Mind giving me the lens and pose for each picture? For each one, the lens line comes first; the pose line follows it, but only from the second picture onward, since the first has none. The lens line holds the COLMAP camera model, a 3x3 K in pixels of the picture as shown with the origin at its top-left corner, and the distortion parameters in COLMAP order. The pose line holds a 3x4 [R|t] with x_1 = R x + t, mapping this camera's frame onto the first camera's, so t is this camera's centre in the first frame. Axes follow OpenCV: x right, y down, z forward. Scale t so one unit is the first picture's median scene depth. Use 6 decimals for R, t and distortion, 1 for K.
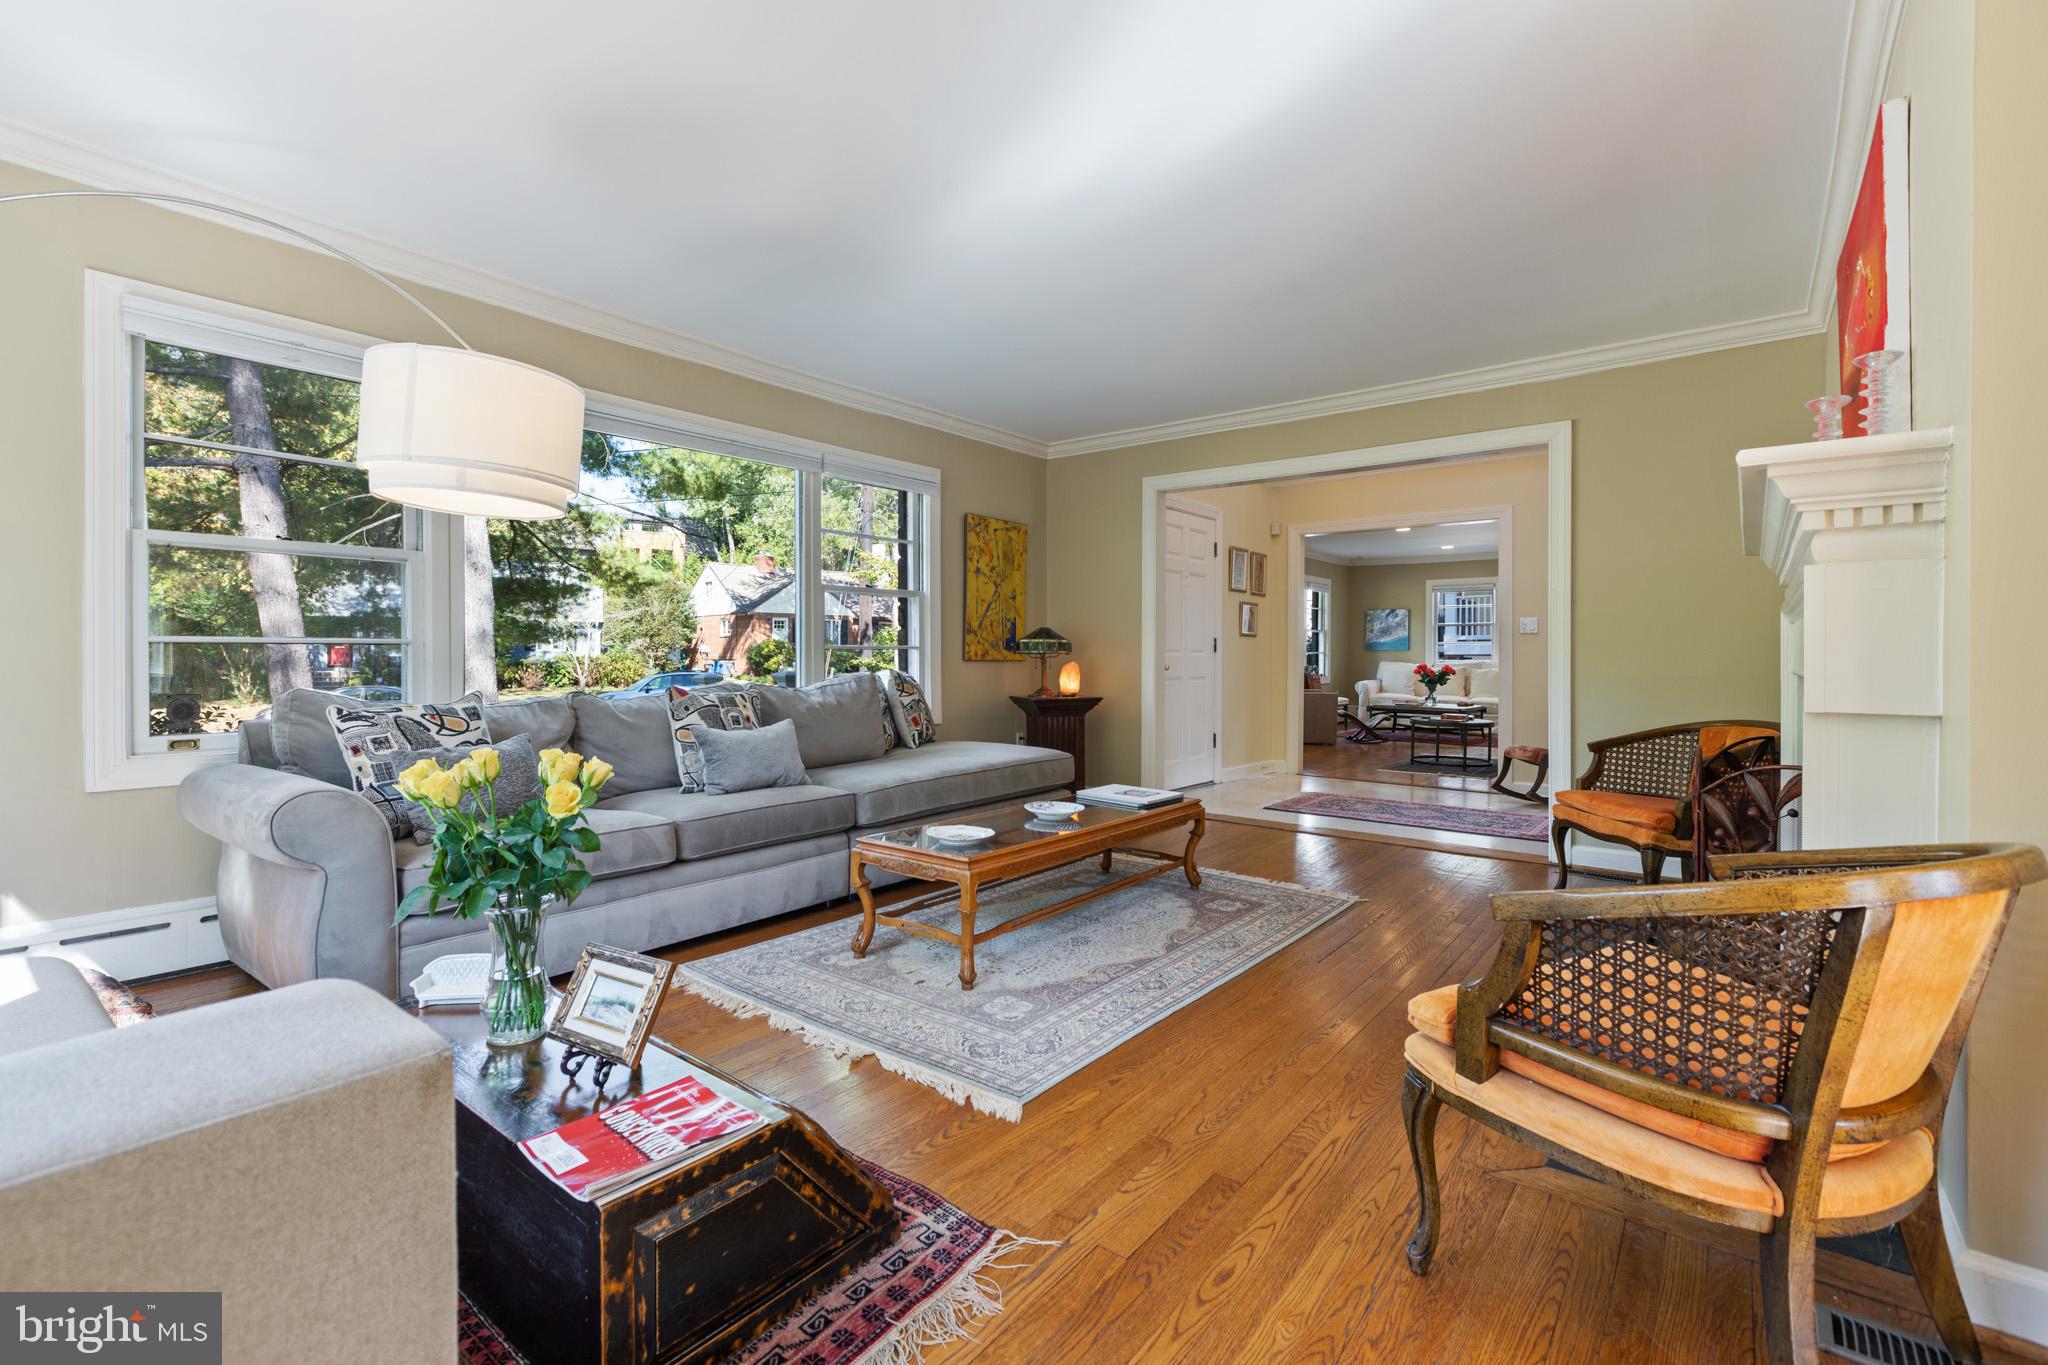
lens RADIAL K [[921.4, 0, 1022.1], [0, 921.4, 655.7], [0, 0, 1]] dist [0.000050, 0.000107]
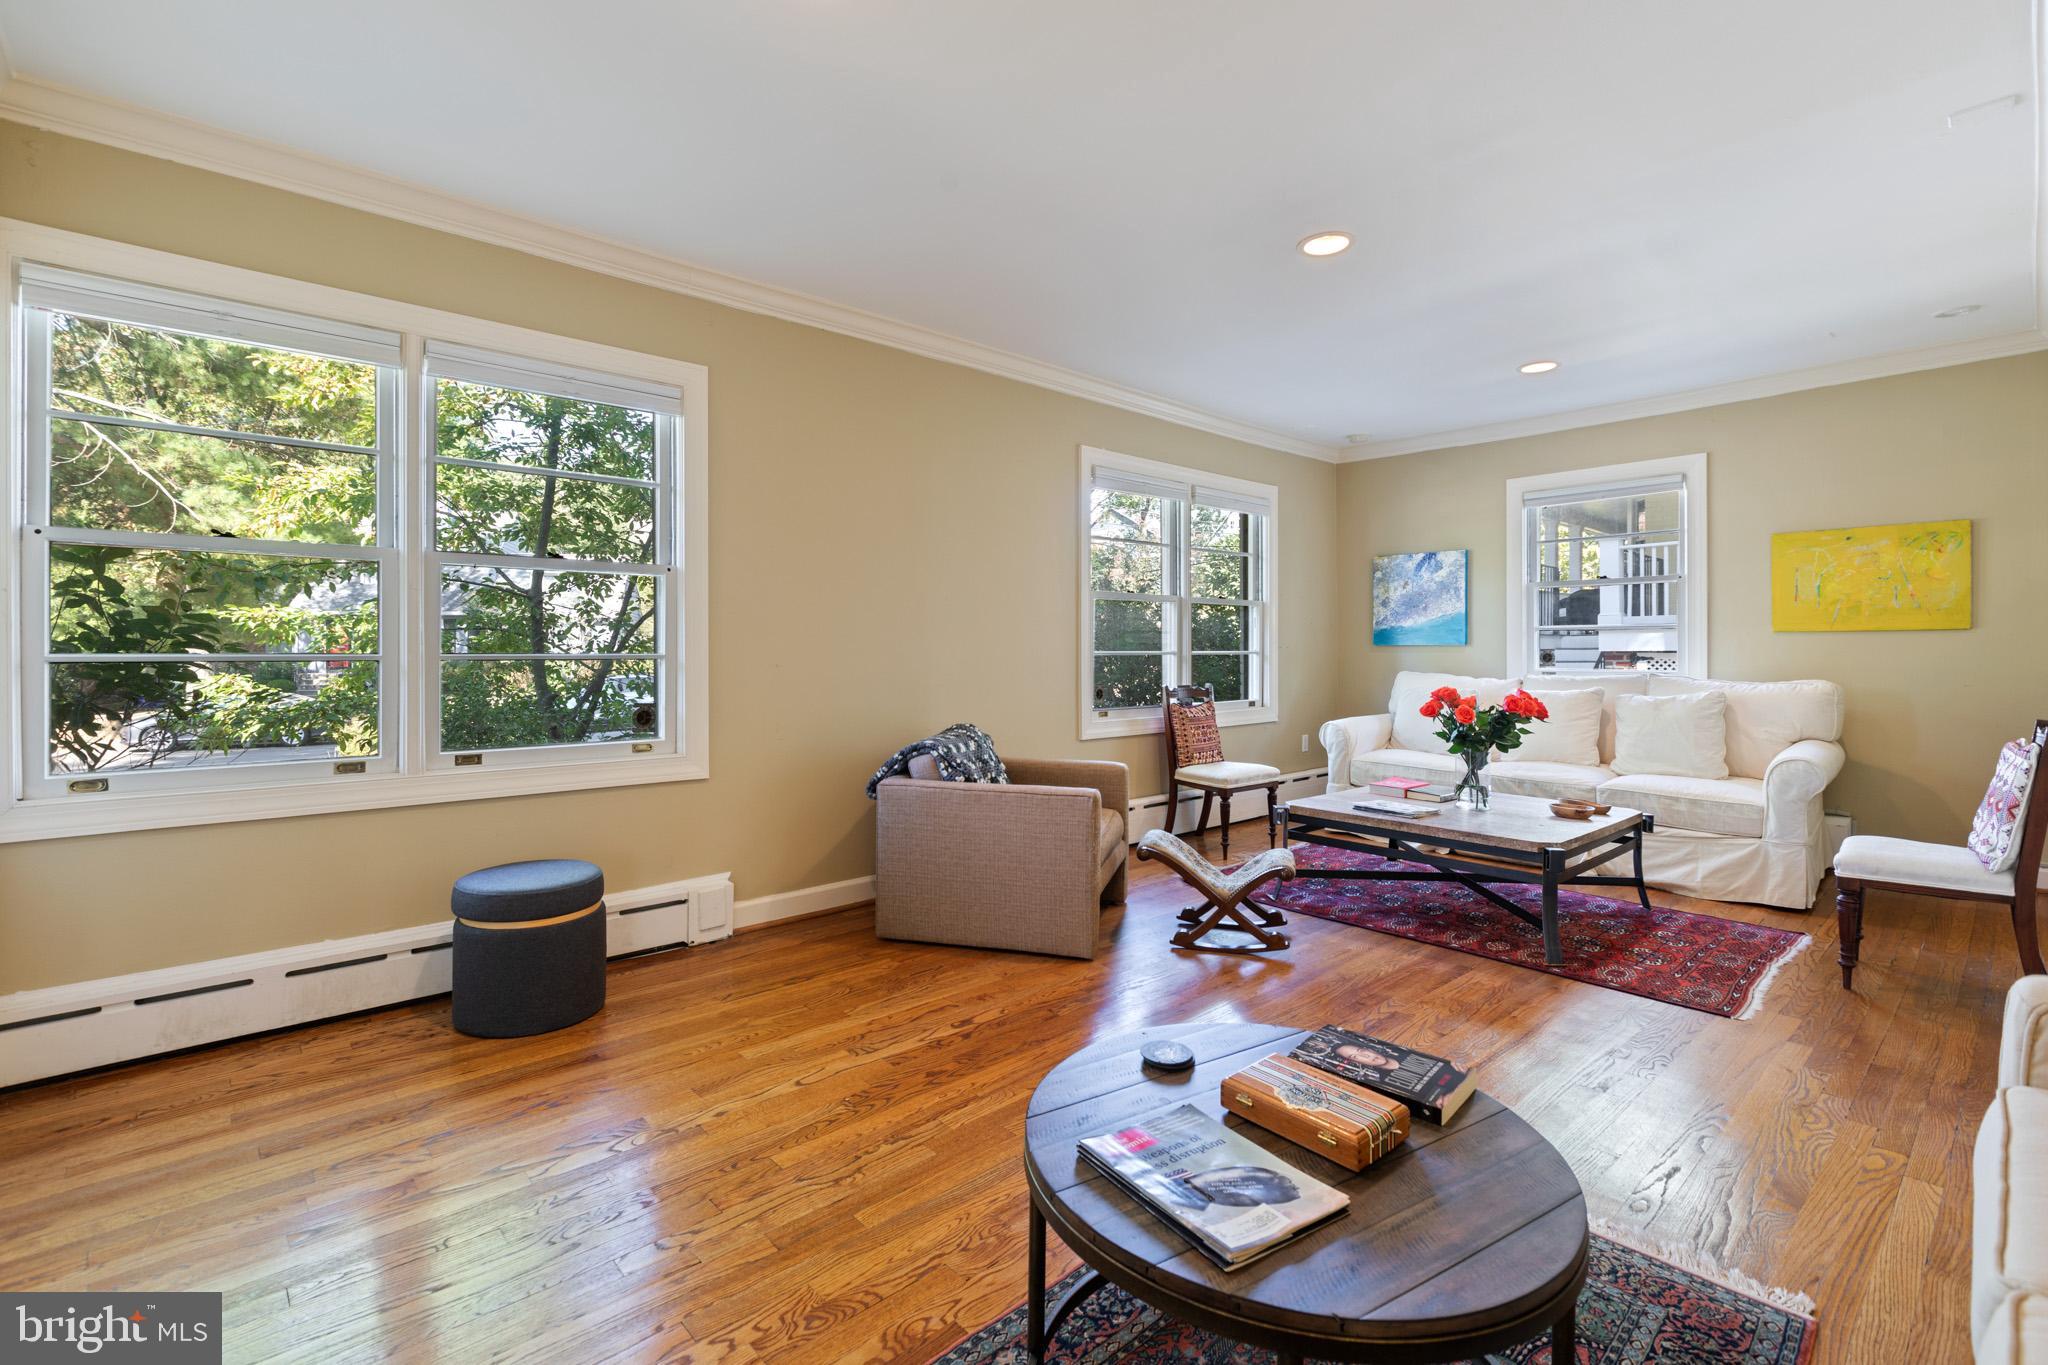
lens RADIAL K [[921.4, 0, 1022.1], [0, 921.4, 655.7], [0, 0, 1]] dist [0.000050, 0.000107]
pose [[0.986376, -0.006084, -0.164395, 0.288275], [0.006286, 0.999980, 0.000708, -0.003048], [0.164387, -0.001732, 0.986394, 0.548200]]
